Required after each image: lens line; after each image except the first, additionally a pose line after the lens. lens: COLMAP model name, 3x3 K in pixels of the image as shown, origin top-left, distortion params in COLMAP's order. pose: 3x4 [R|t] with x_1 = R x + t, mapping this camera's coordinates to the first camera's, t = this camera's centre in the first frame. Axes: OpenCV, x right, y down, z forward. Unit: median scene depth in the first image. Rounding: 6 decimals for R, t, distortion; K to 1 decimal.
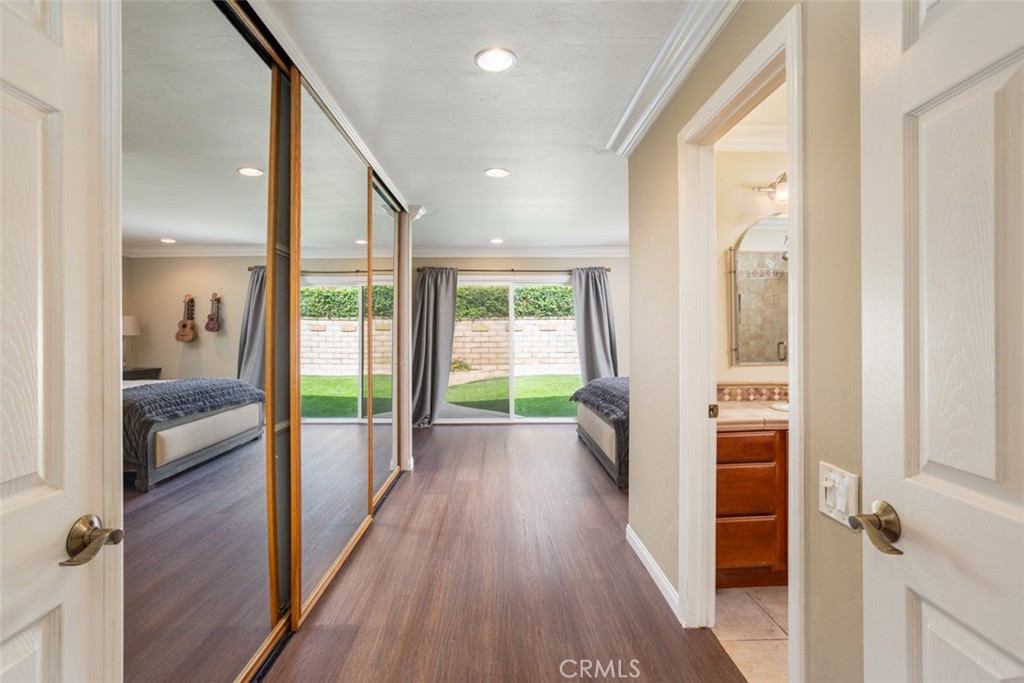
lens RADIAL K [[492.9, 0, 509.8], [0, 492.9, 333.7], [0, 0, 1]] dist [-0.053483, 0.033781]
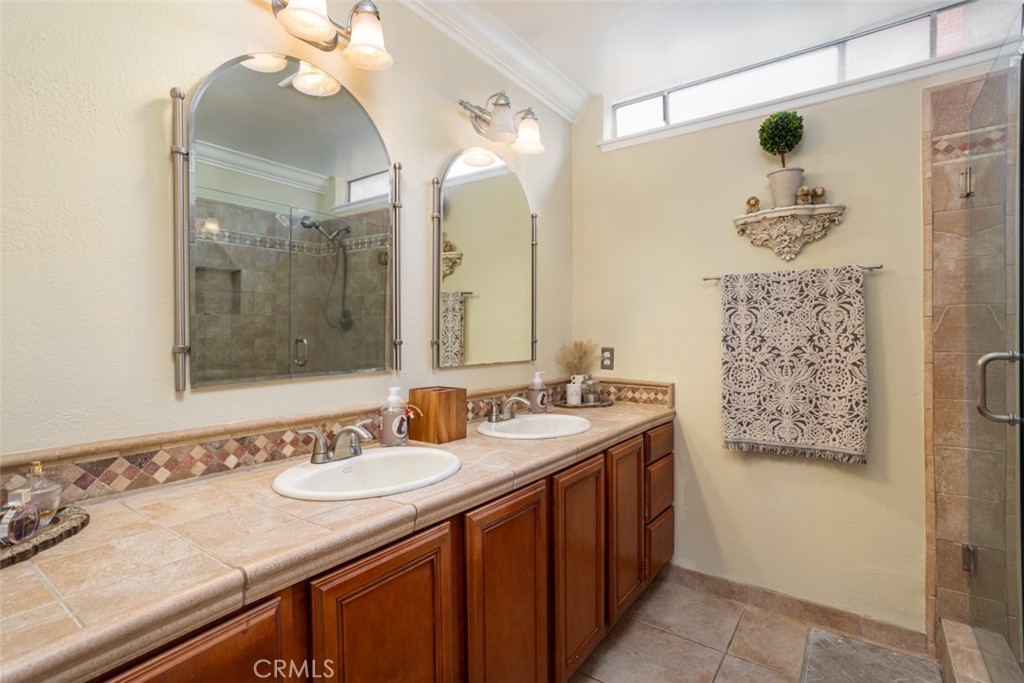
lens RADIAL K [[492.9, 0, 509.8], [0, 492.9, 333.7], [0, 0, 1]] dist [-0.053483, 0.033781]
pose [[0.610218, 0.000881, 0.792233, 0.308924], [0.004308, 0.999981, -0.004431, 0.022001], [-0.792222, 0.006117, 0.610202, 0.547322]]
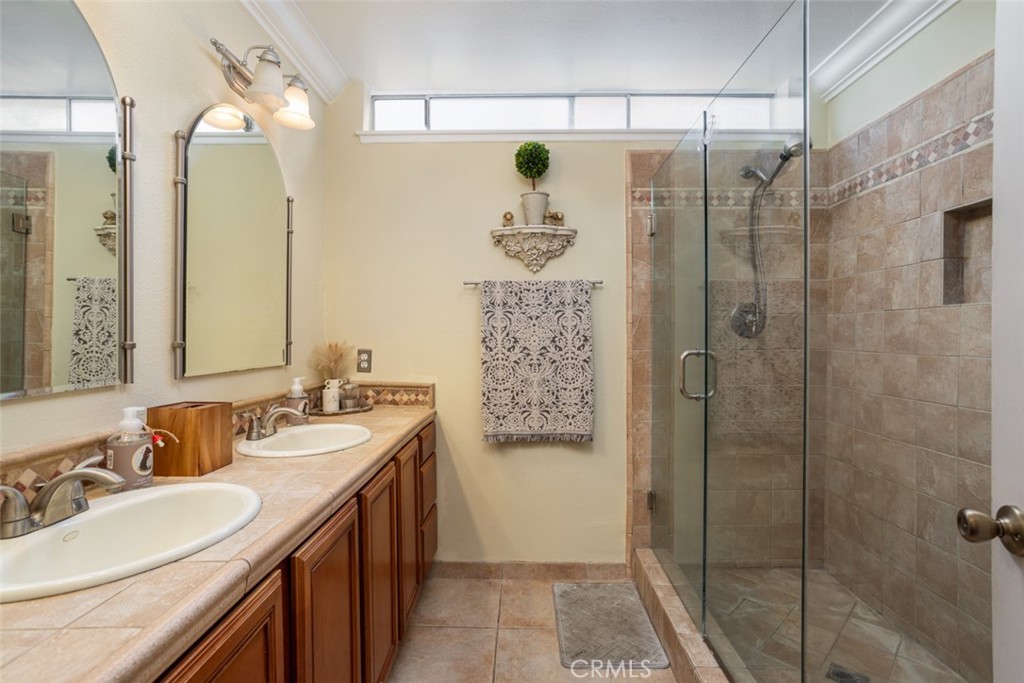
lens RADIAL K [[494.9, 0, 515.1], [0, 494.9, 336.1], [0, 0, 1]] dist [-0.054513, 0.034458]
pose [[0.050814, -0.000025, 0.998708, 0.288343], [0.000661, 1.000000, -0.000009, 0.021412], [-0.998708, 0.000660, 0.050814, 0.654774]]
